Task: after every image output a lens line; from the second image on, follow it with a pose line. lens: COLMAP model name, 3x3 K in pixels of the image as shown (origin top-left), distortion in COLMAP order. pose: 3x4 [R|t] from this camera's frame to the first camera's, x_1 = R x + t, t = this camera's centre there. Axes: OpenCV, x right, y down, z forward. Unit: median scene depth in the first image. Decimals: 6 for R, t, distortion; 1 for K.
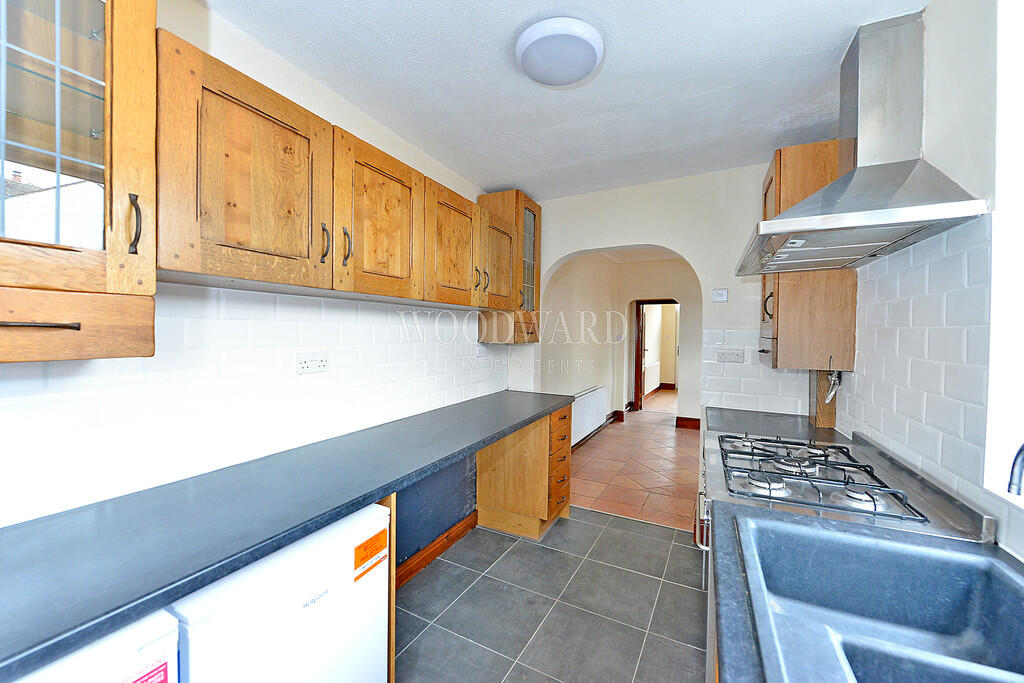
lens RADIAL K [[407.3, 0, 512.0], [0, 407.3, 338.7], [0, 0, 1]] dist [-0.004065, -0.000702]
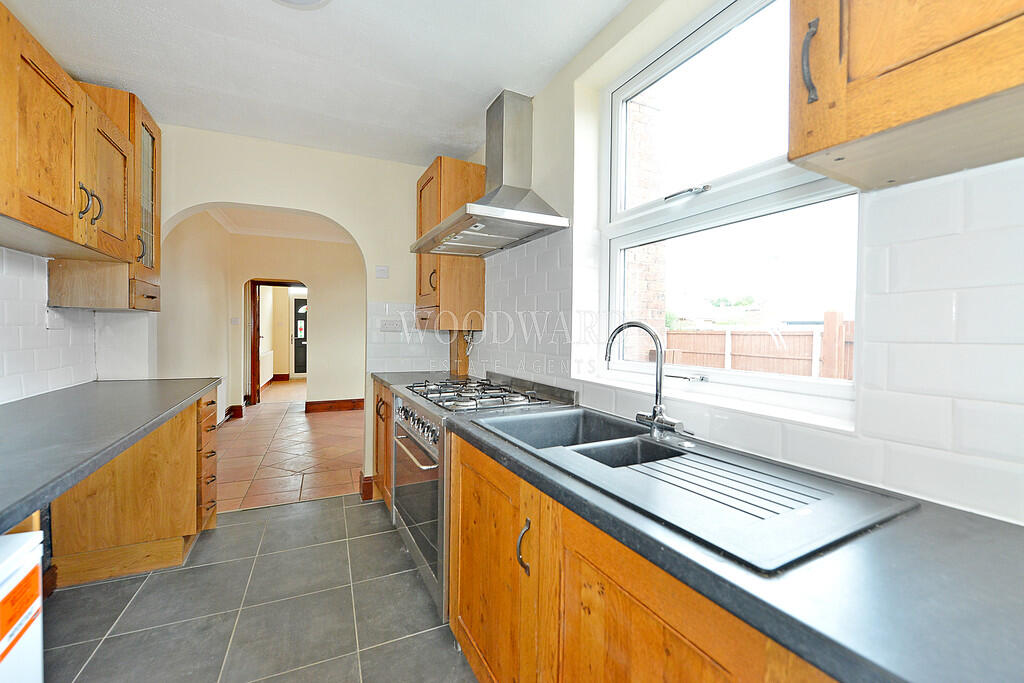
lens RADIAL K [[407.3, 0, 511.5], [0, 407.3, 337.7], [0, 0, 1]] dist [-0.004065, -0.000702]
pose [[0.603842, -0.016587, 0.796931, -0.185838], [0.007043, 0.999855, 0.015474, 0.066125], [-0.797073, -0.003731, 0.603871, 0.044287]]
